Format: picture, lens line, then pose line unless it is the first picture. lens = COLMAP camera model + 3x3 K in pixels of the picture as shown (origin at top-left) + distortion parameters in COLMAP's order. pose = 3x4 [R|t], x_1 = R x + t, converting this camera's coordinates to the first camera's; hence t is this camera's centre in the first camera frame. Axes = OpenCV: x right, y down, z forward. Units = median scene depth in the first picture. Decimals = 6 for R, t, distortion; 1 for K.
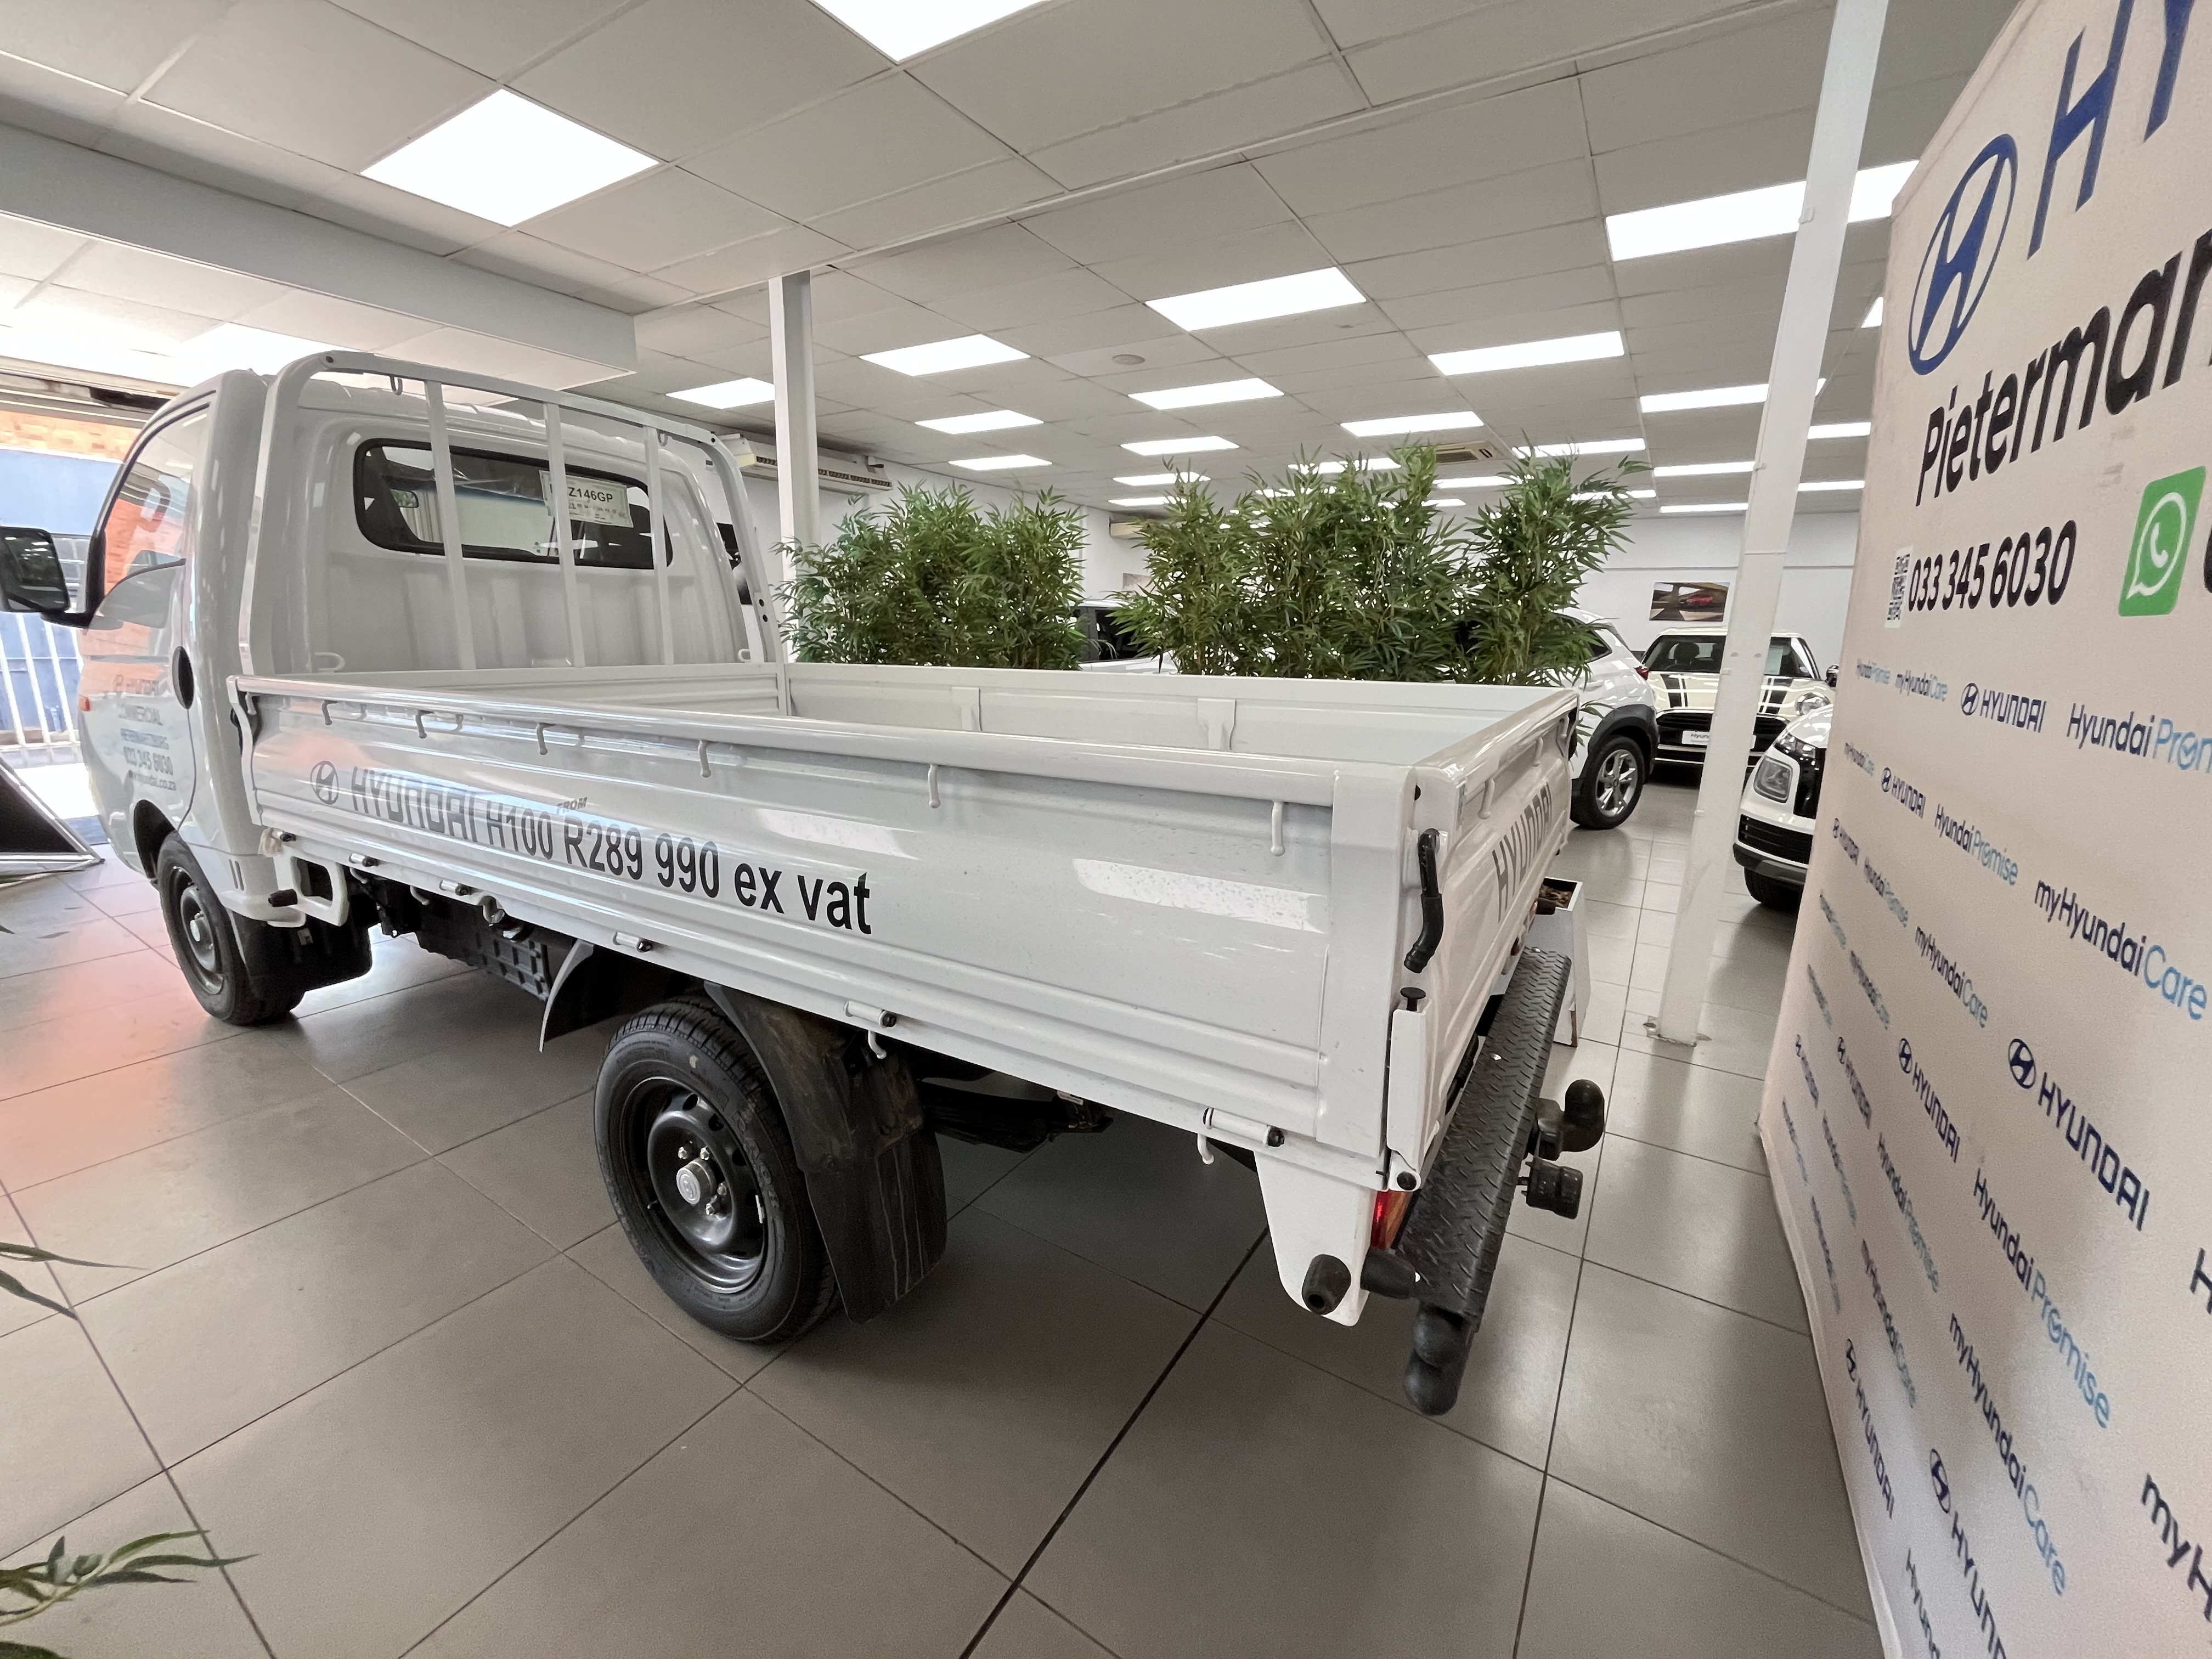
lens RADIAL K [[890.3, 0, 1092.0], [0, 890.3, 834.3], [0, 0, 1]] dist [-0.002959, 0.000353]
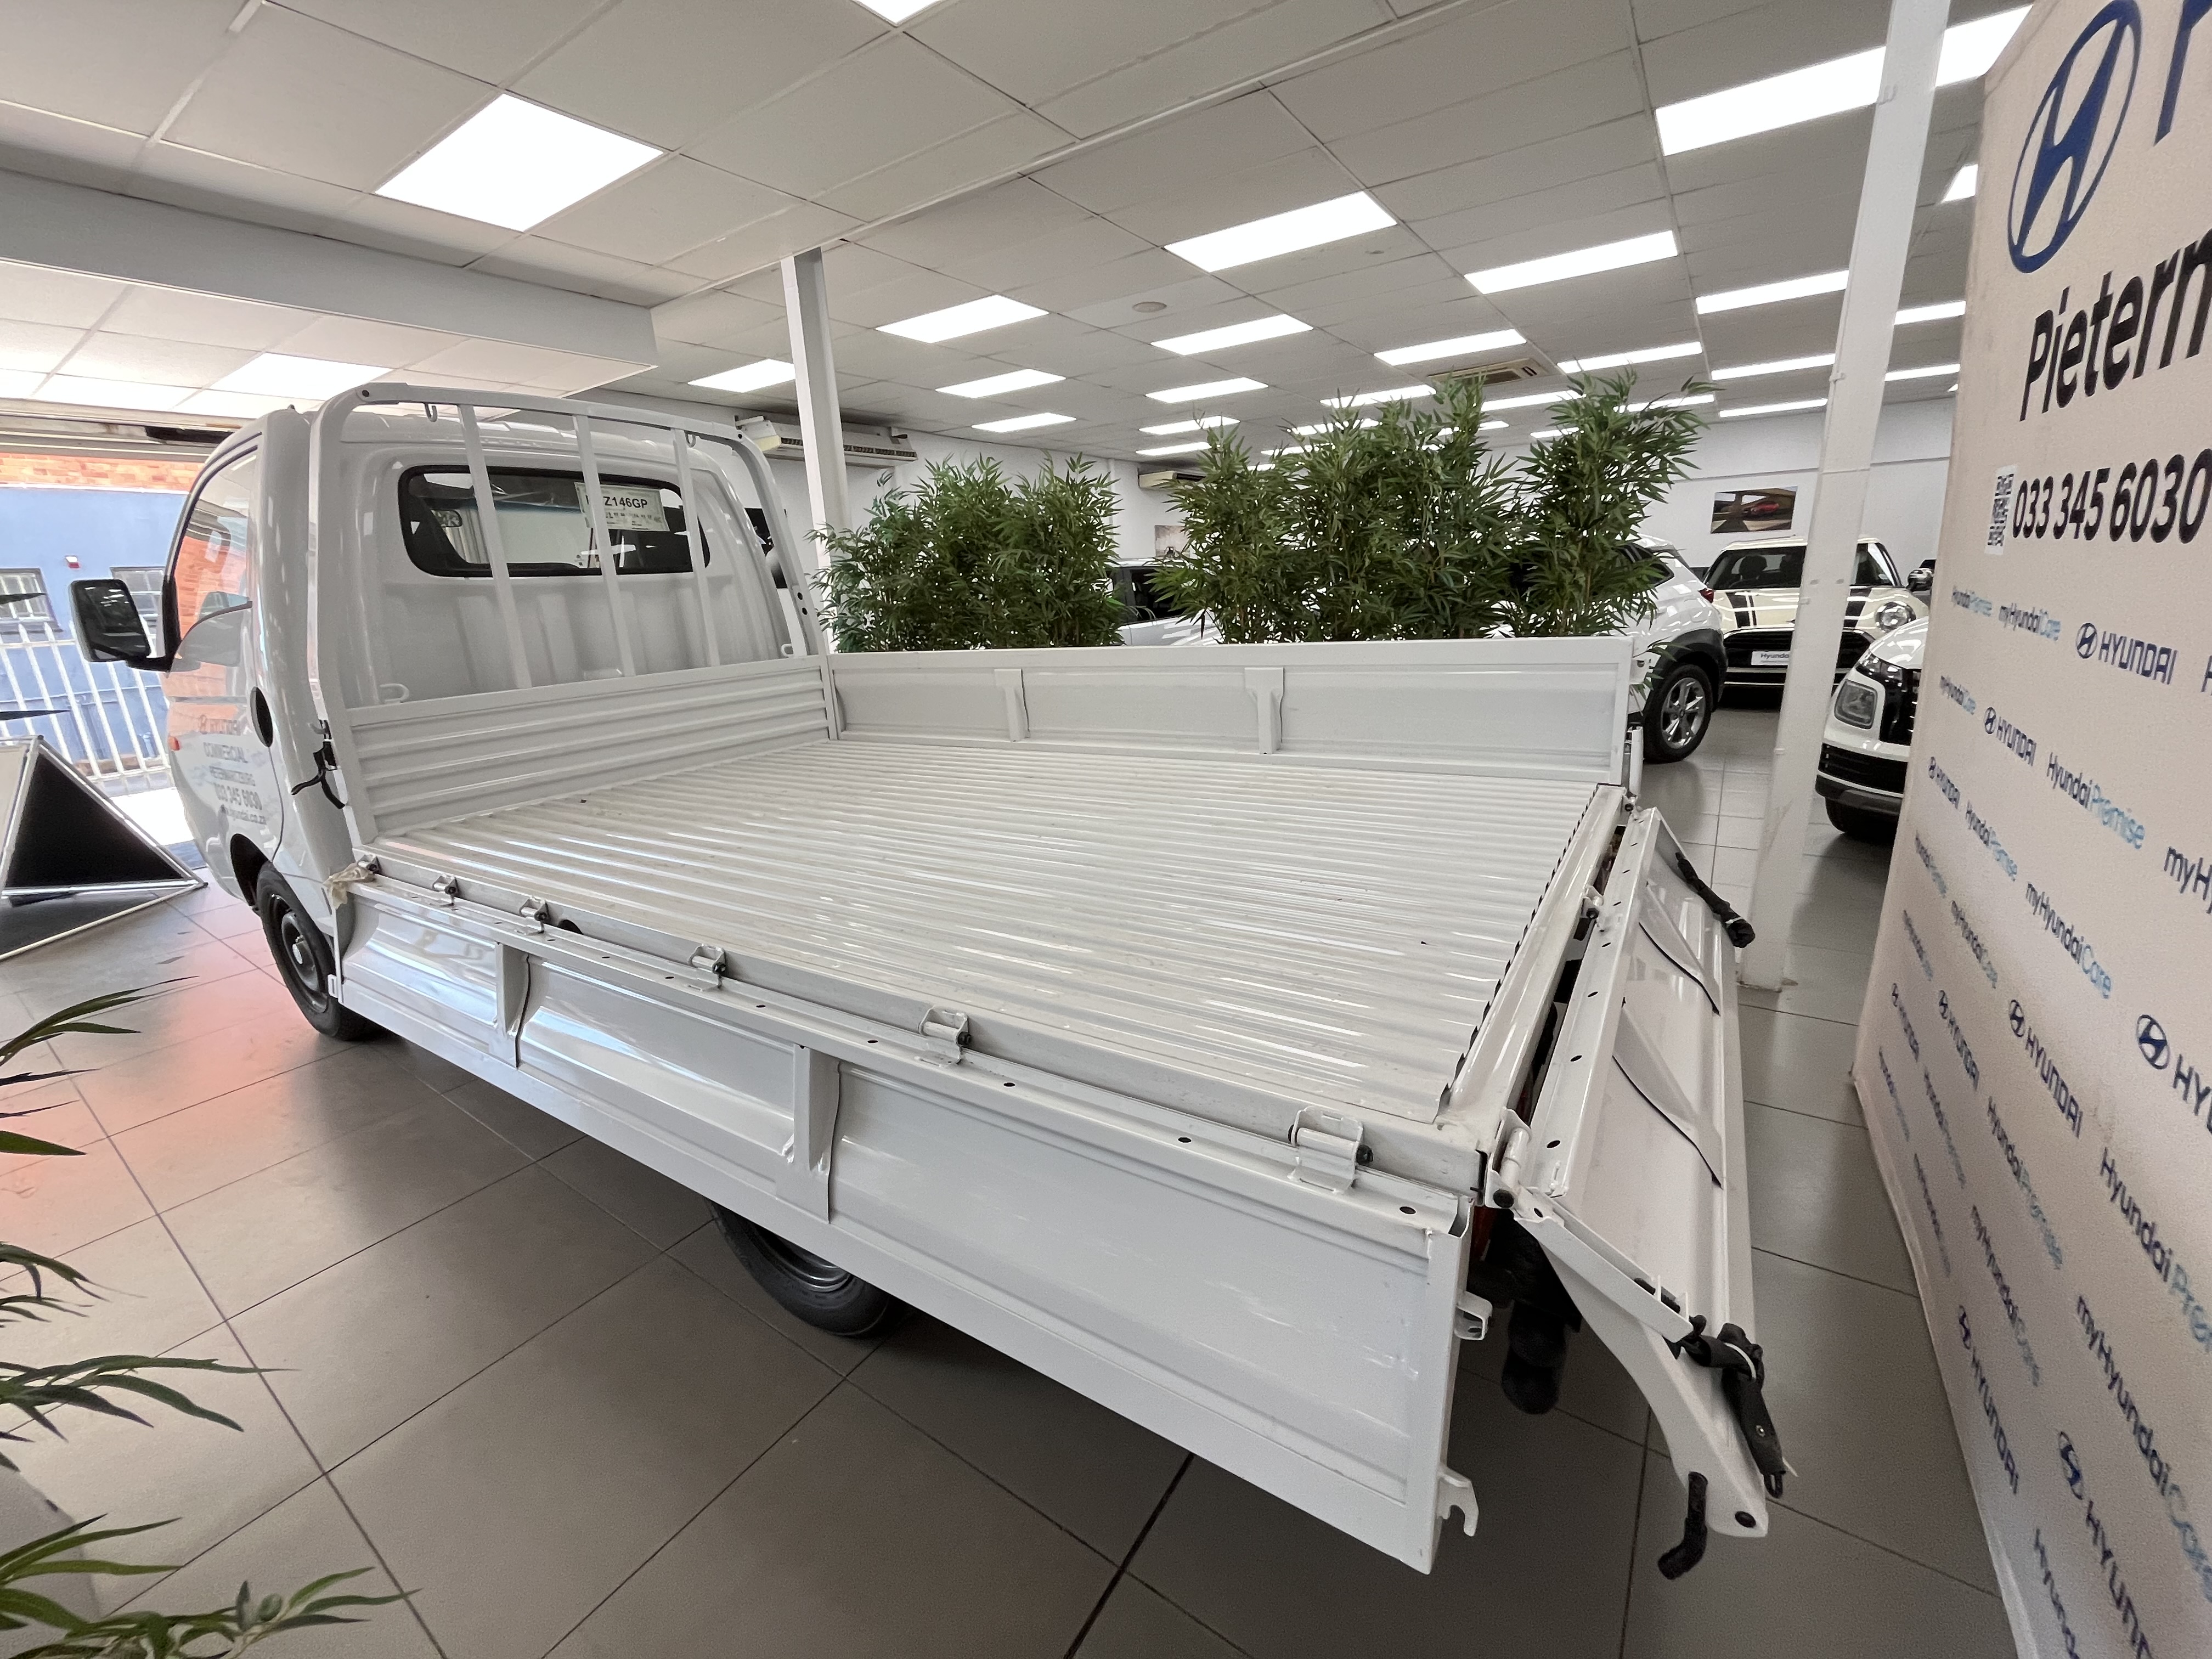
lens RADIAL K [[890.3, 0, 1093.8], [0, 890.3, 833.9], [0, 0, 1]] dist [-0.002959, 0.000353]
pose [[0.996853, -0.059171, -0.052752, -0.006499], [0.061643, 0.997012, 0.046547, -0.026473], [0.049841, -0.049652, 0.997522, 0.005585]]
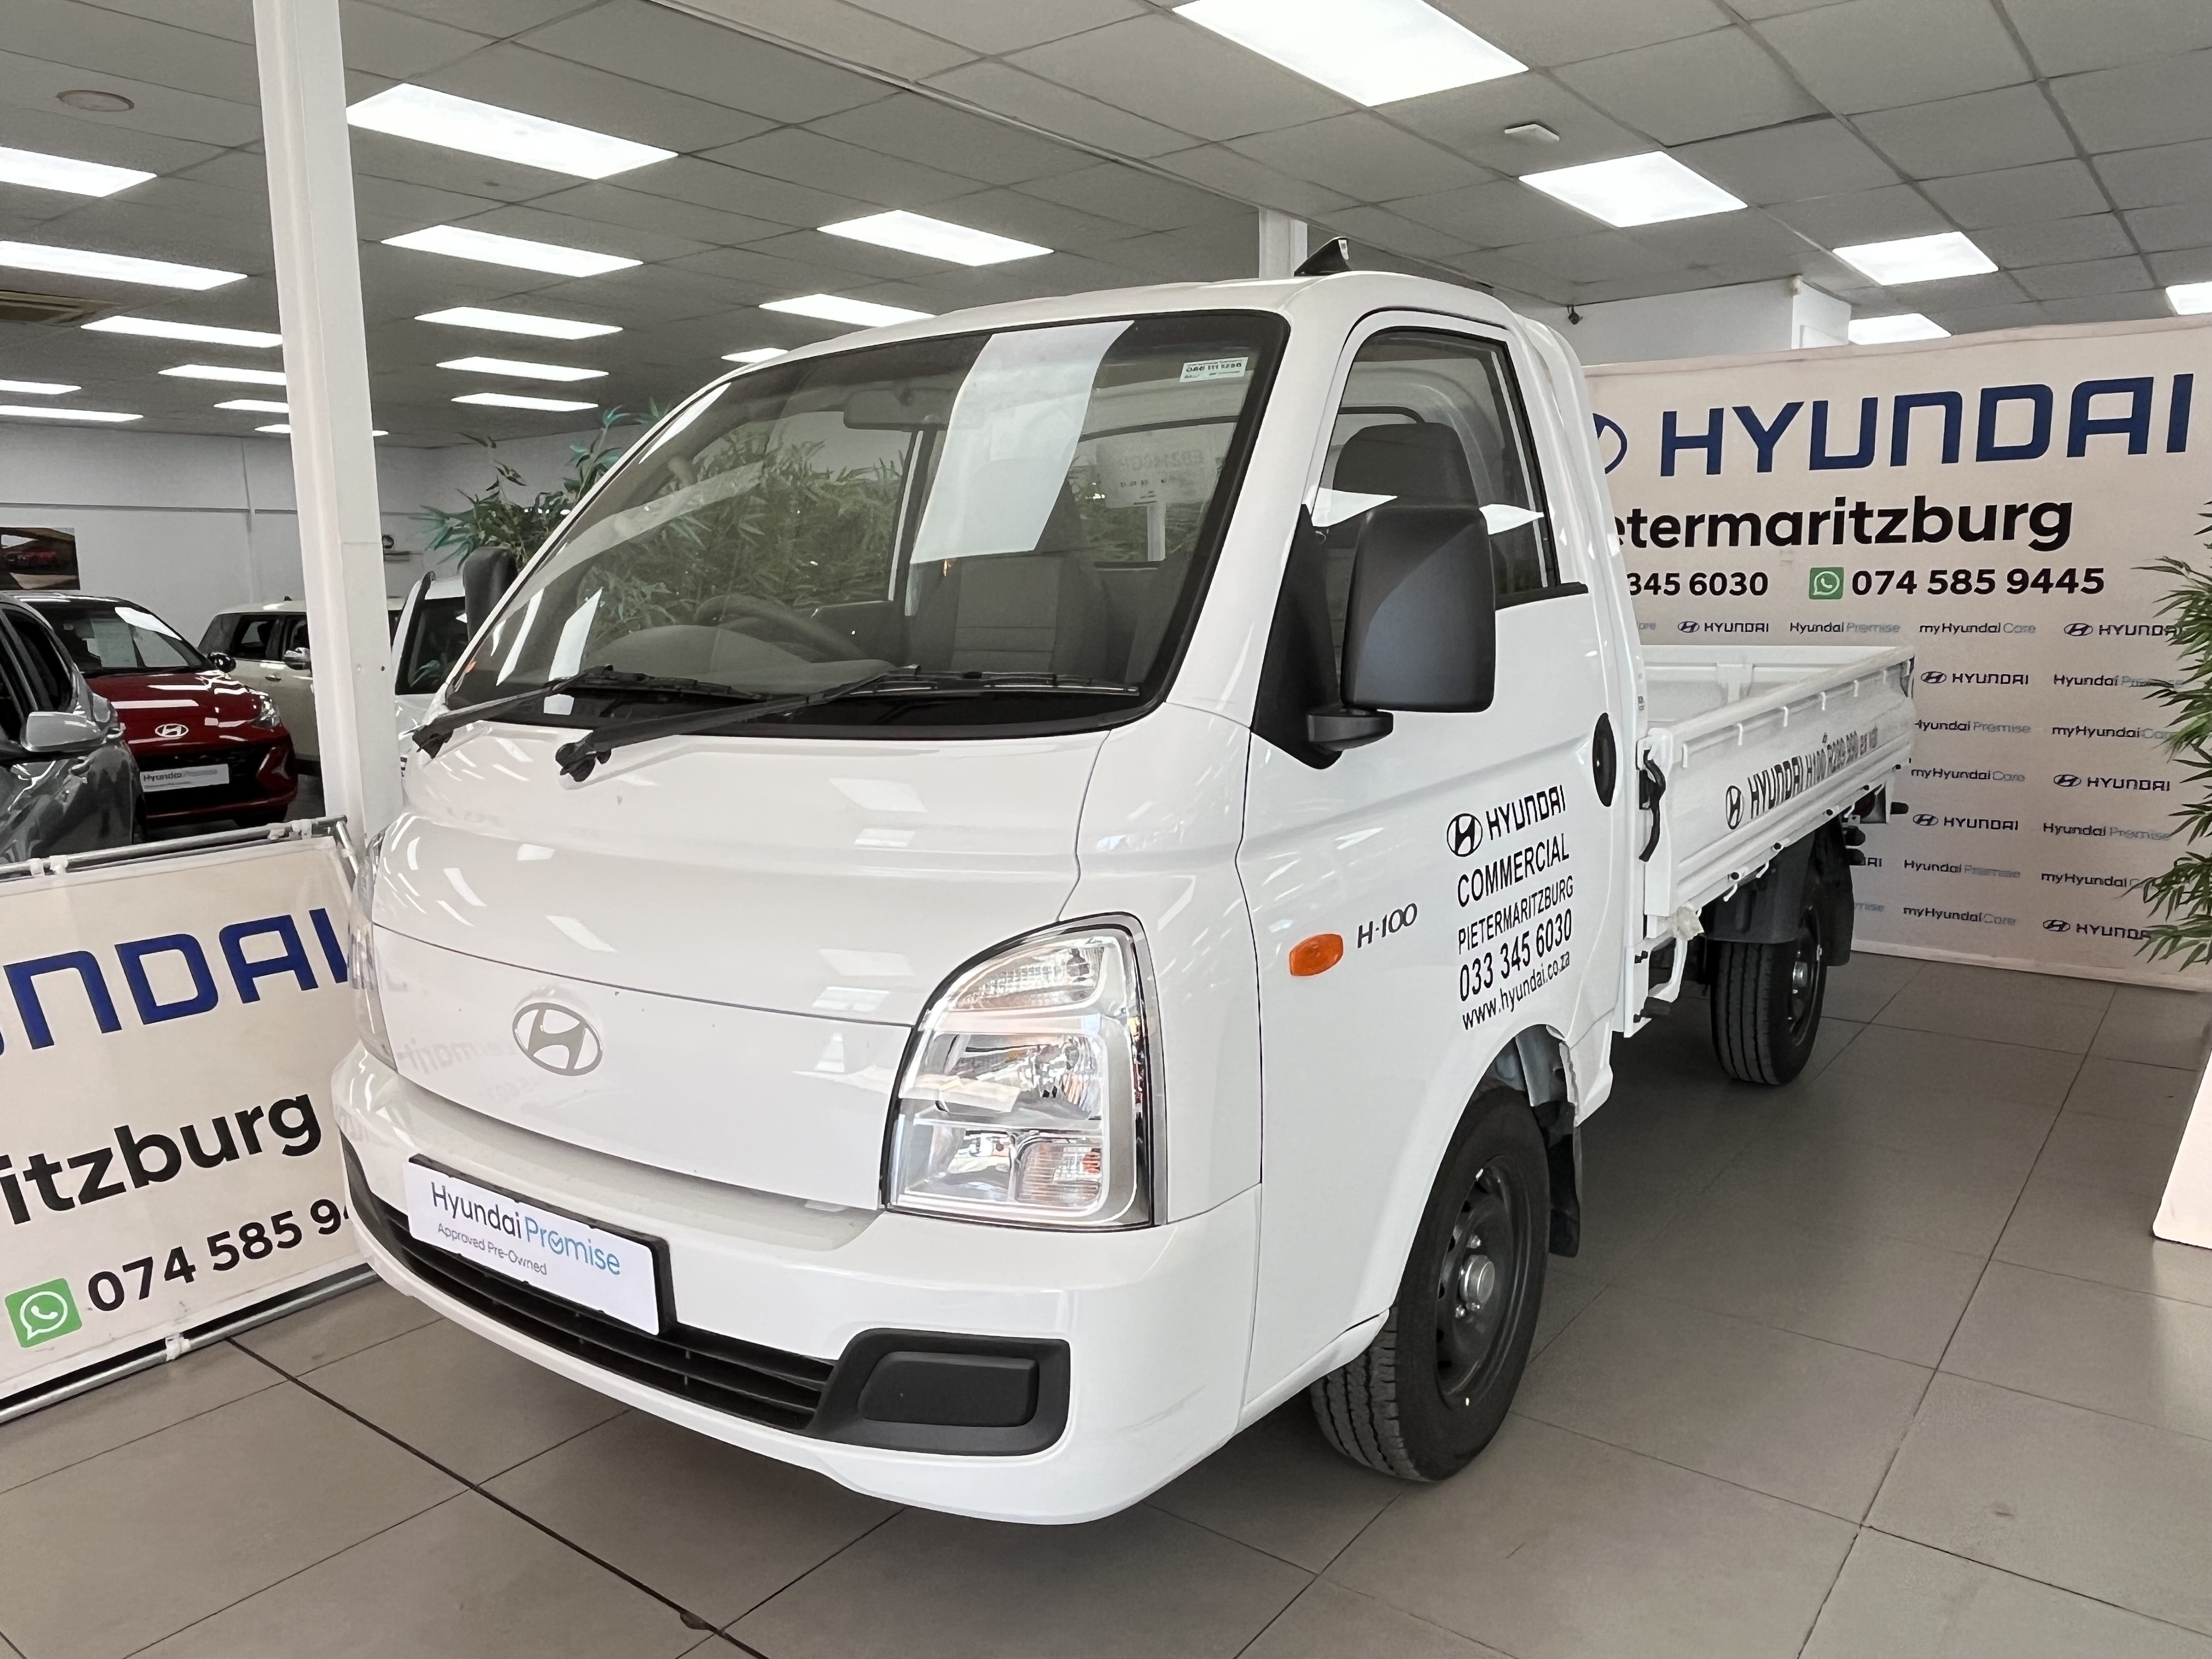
lens RADIAL K [[1565.6, 0, 1083.4], [0, 1565.6, 830.5], [0, 0, 1]] dist [-0.000488, -0.004130]
pose [[0.091170, -0.172064, 0.980858, -1.935605], [0.251569, 0.956992, 0.144494, -0.341136], [-0.963536, 0.233580, 0.130535, 1.090474]]
